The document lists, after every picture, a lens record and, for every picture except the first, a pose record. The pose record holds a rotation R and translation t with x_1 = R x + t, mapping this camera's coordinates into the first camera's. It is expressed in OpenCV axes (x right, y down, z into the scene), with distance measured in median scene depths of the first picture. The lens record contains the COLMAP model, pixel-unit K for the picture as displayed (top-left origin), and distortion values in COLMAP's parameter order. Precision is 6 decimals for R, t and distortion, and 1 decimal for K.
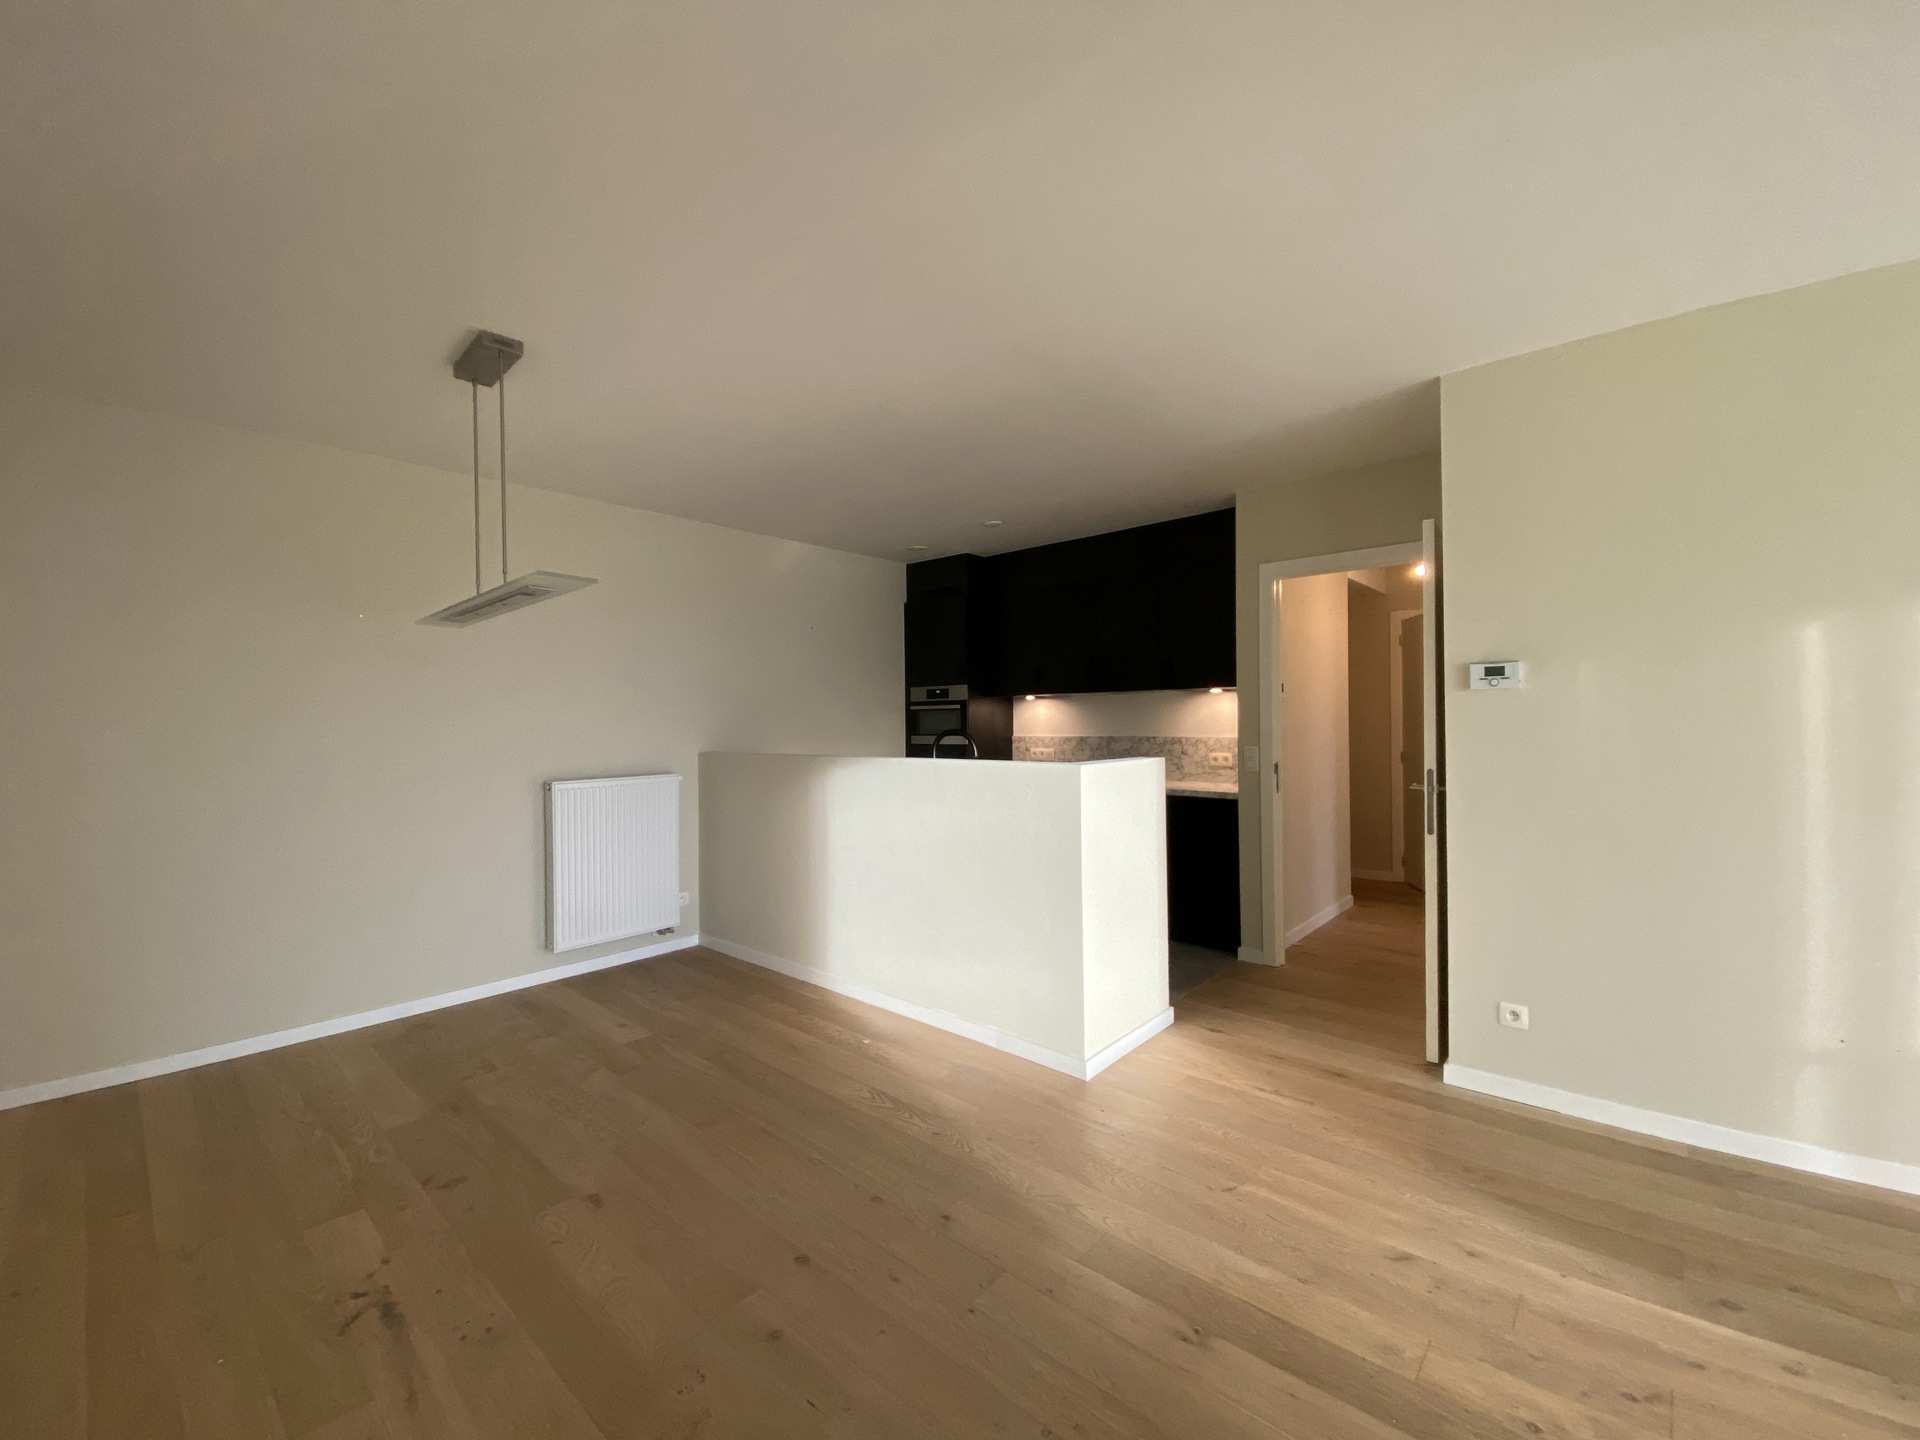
lens RADIAL K [[774.0, 0, 951.7], [0, 774.0, 720.1], [0, 0, 1]] dist [0.001668, -0.012432]
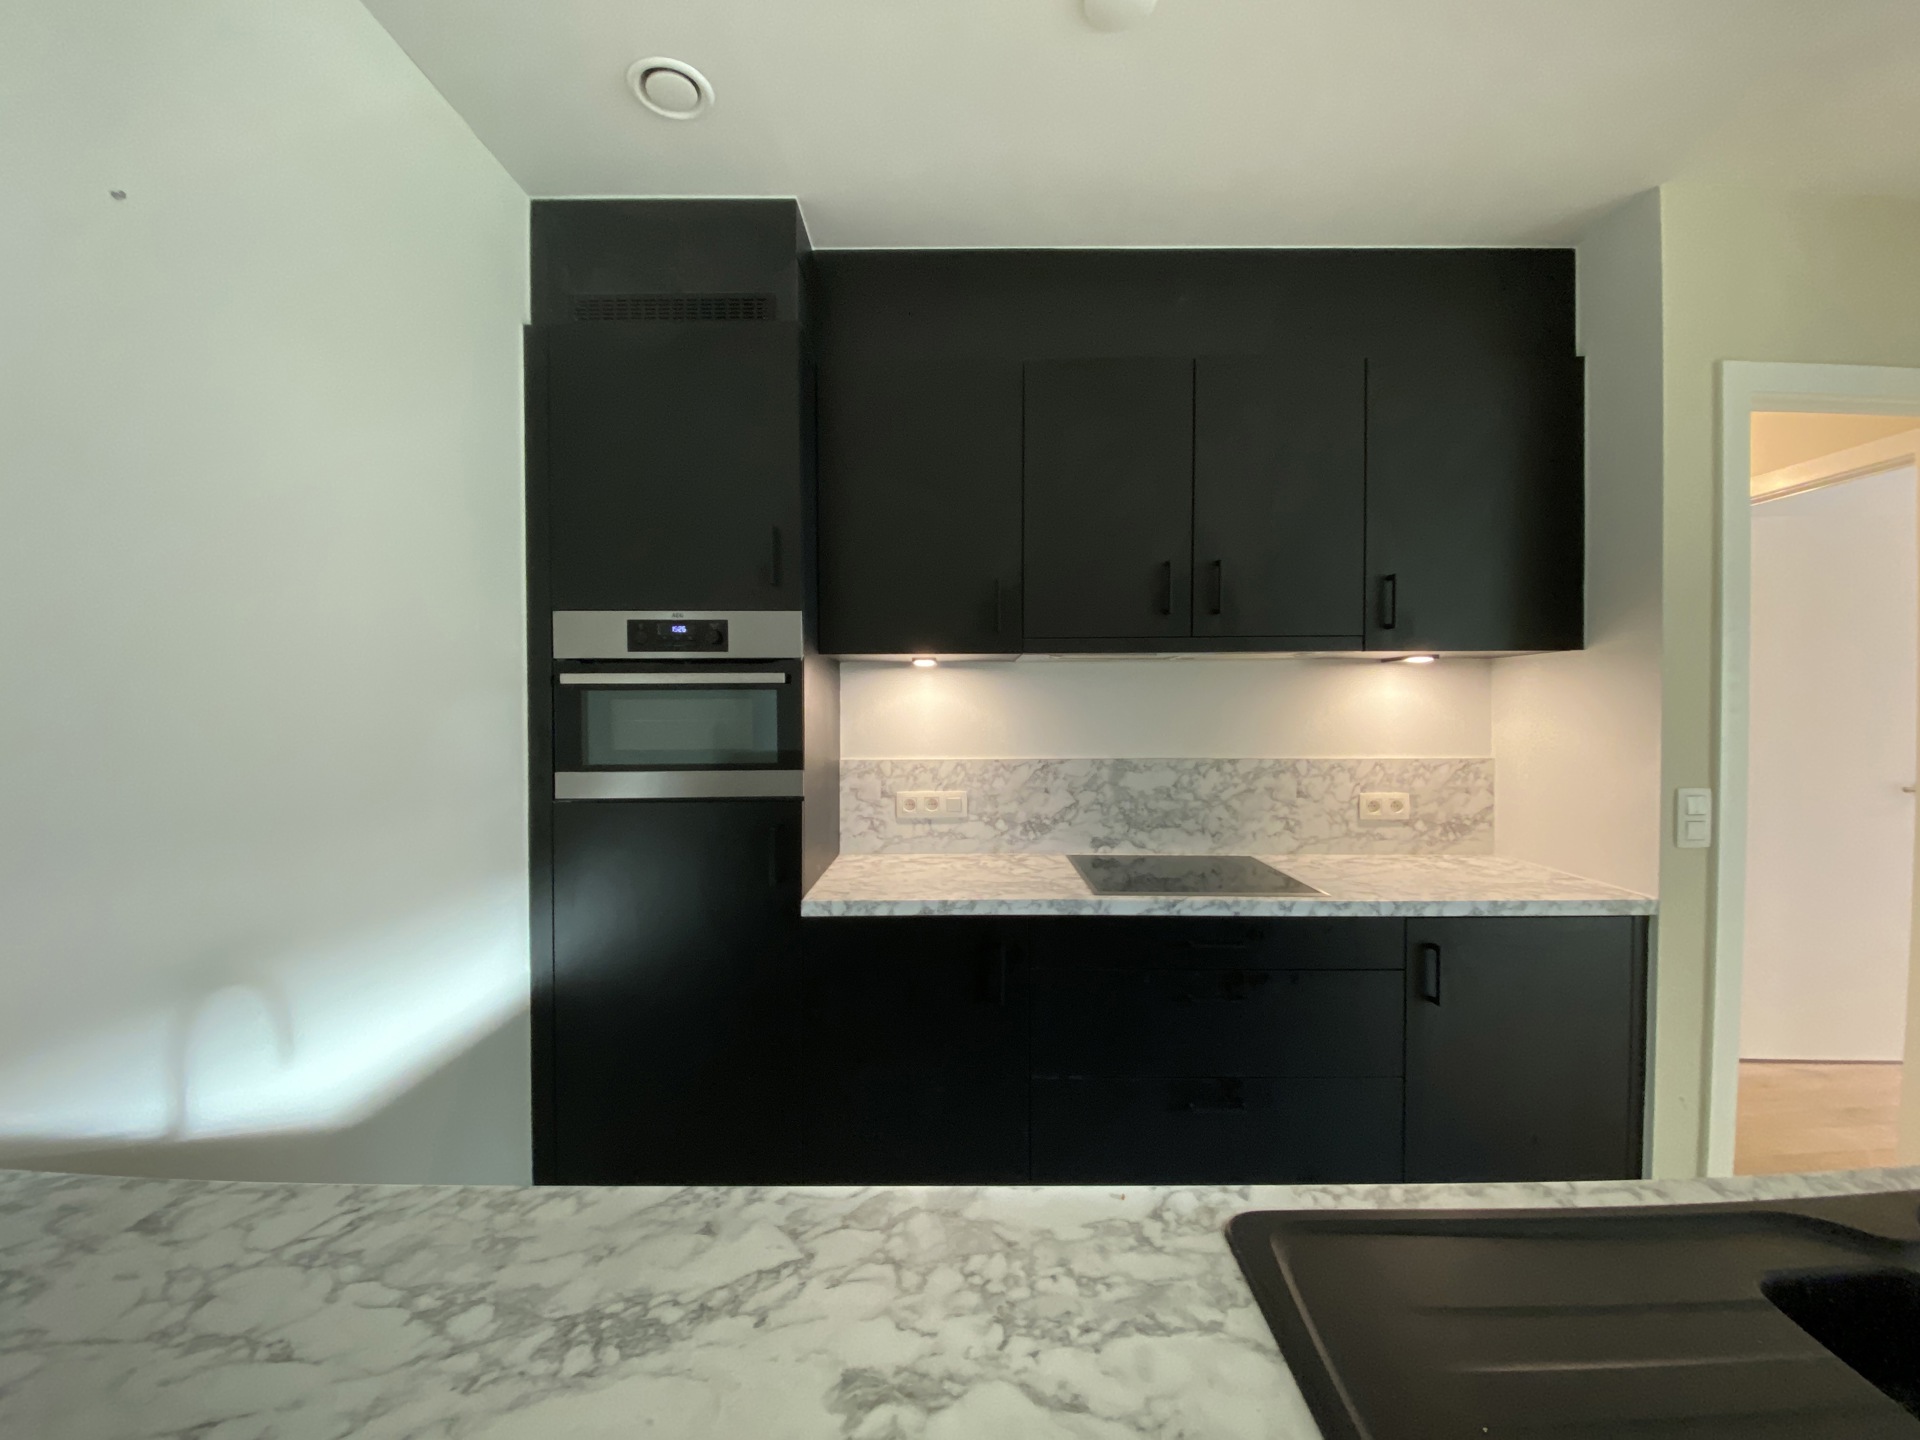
lens RADIAL K [[774.0, 0, 951.7], [0, 774.0, 720.1], [0, 0, 1]] dist [0.001668, -0.012432]
pose [[0.745102, -0.002056, 0.666947, -0.216005], [-0.007519, 0.999906, 0.011482, -0.006668], [-0.666908, -0.013570, 0.745017, 1.054206]]
